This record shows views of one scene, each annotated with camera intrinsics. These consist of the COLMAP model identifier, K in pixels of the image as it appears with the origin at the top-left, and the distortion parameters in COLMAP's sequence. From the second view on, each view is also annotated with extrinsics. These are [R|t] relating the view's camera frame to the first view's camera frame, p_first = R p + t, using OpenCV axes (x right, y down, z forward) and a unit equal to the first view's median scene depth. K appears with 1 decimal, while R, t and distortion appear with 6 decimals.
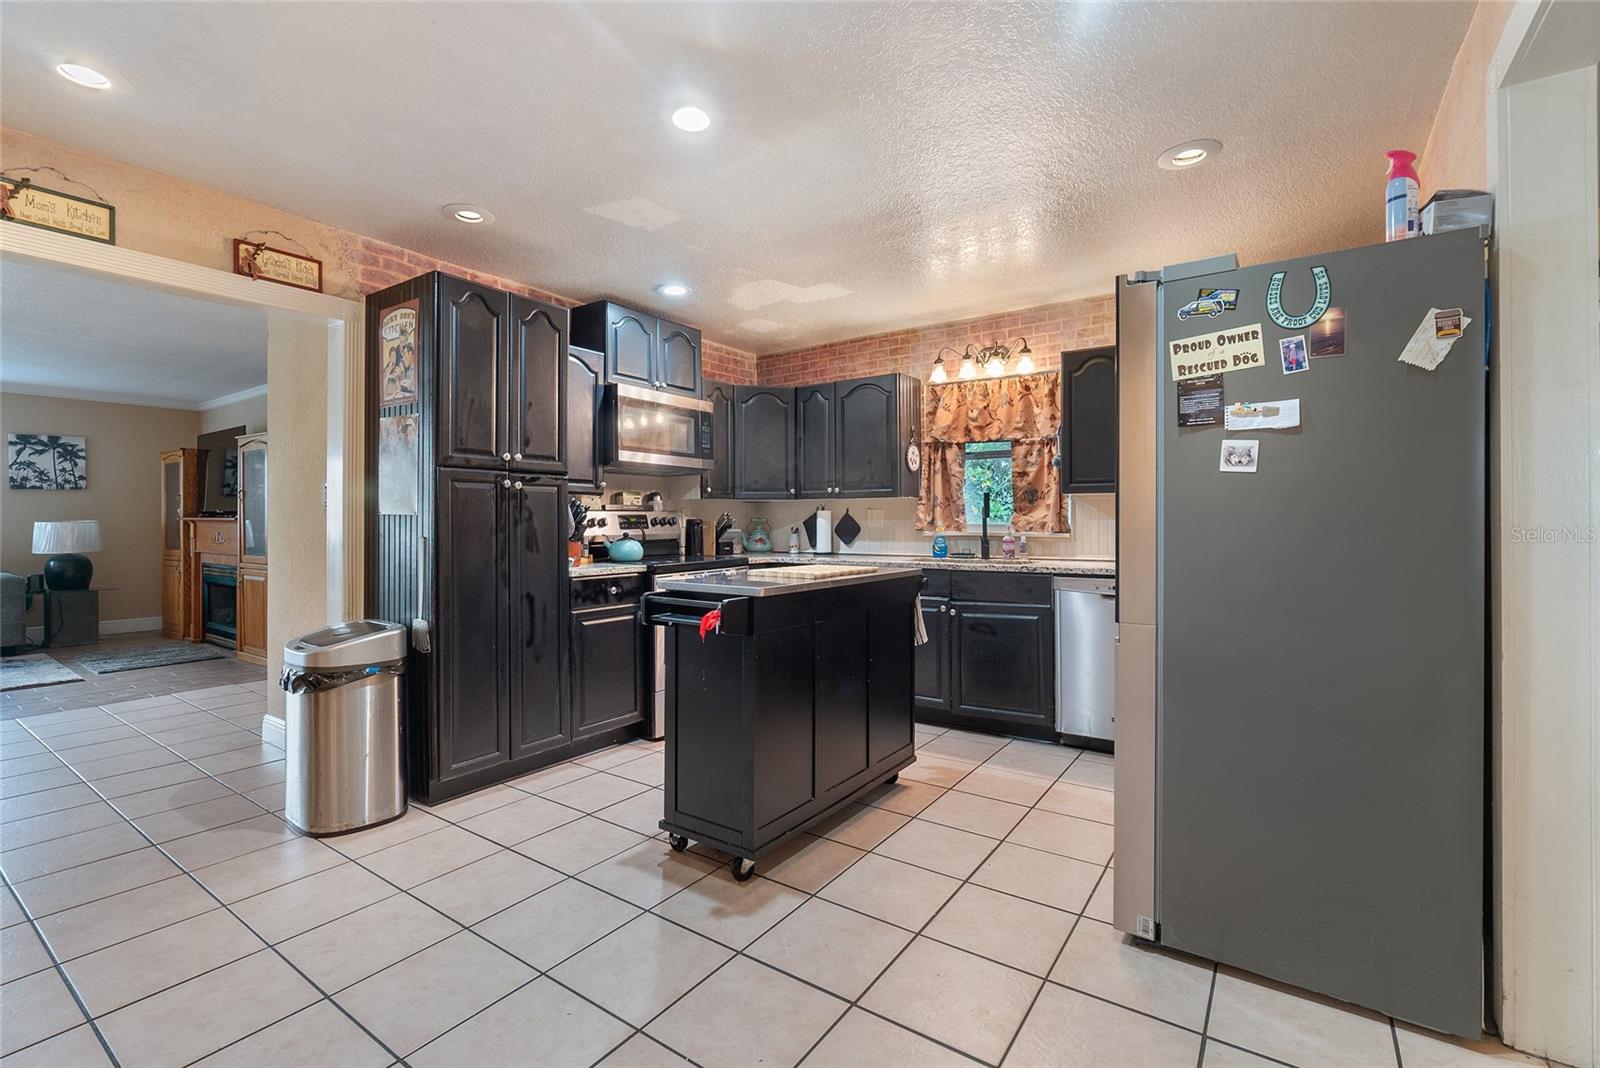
lens RADIAL K [[709.5, 0, 799.0], [0, 709.5, 526.1], [0, 0, 1]] dist [-0.000813, 0.000073]
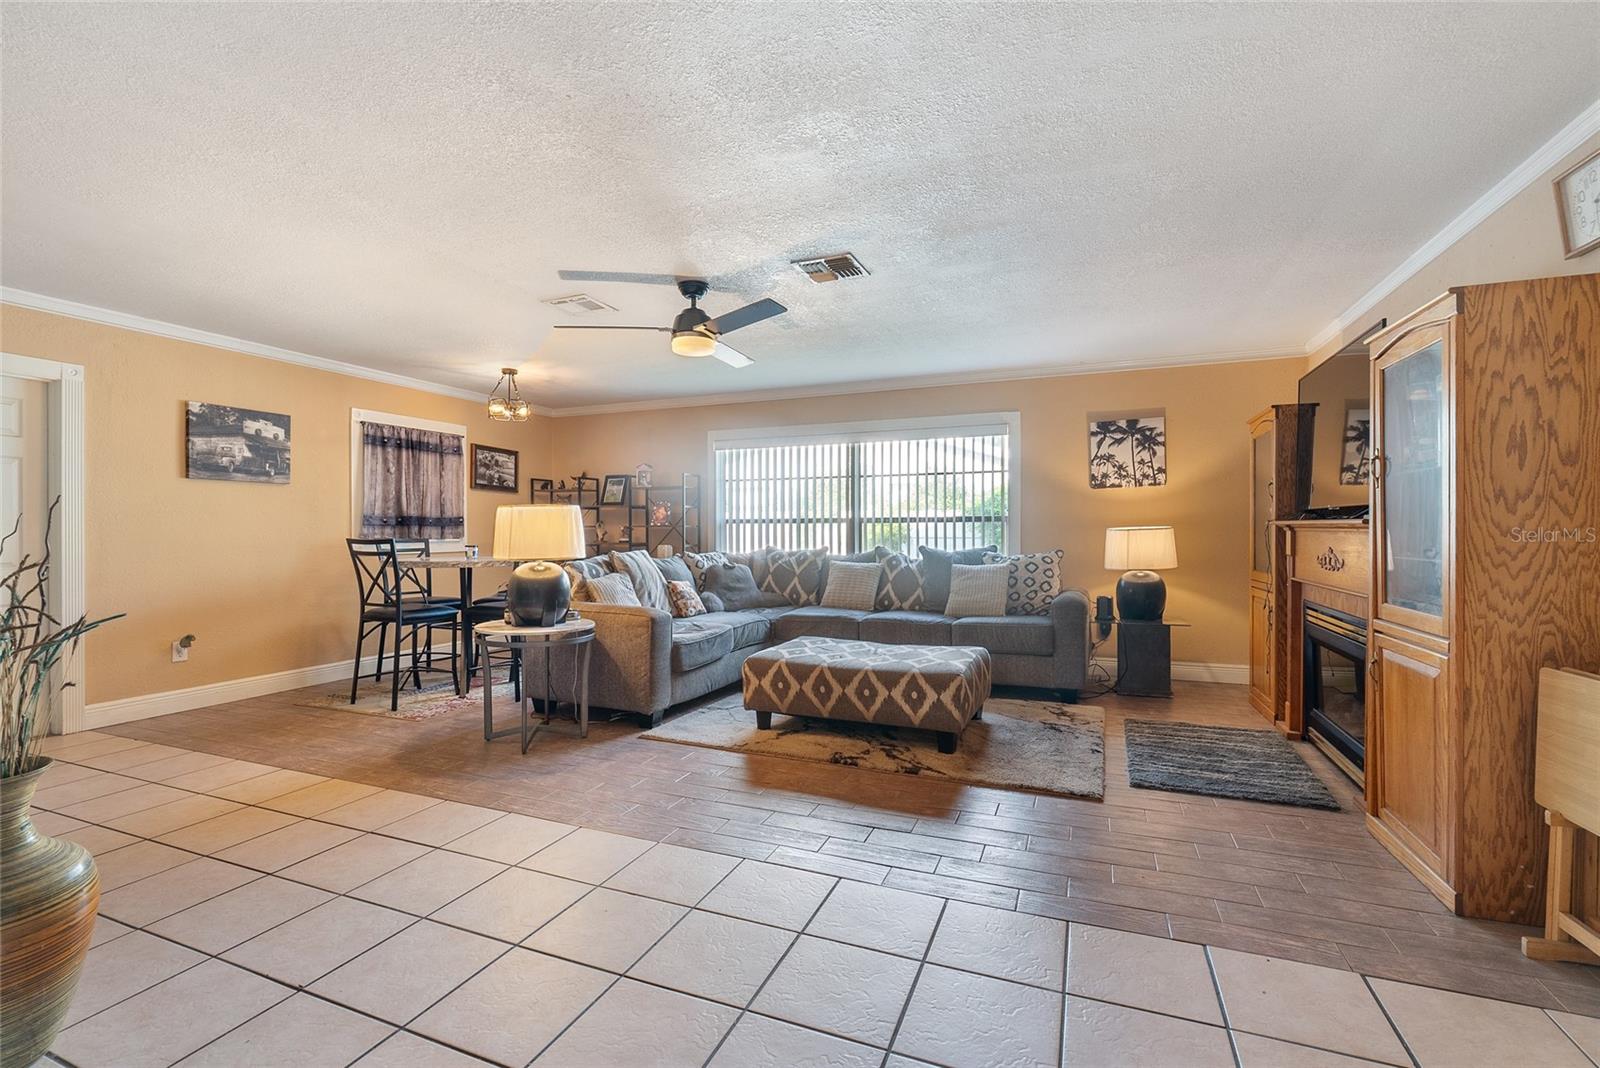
lens RADIAL K [[709.5, 0, 798.9], [0, 709.5, 531.8], [0, 0, 1]] dist [-0.000813, 0.000073]
pose [[0.227963, 0.003339, -0.973664, -0.371255], [-0.002565, 0.999993, 0.002828, -0.003509], [0.973666, 0.001853, 0.227970, 0.464461]]
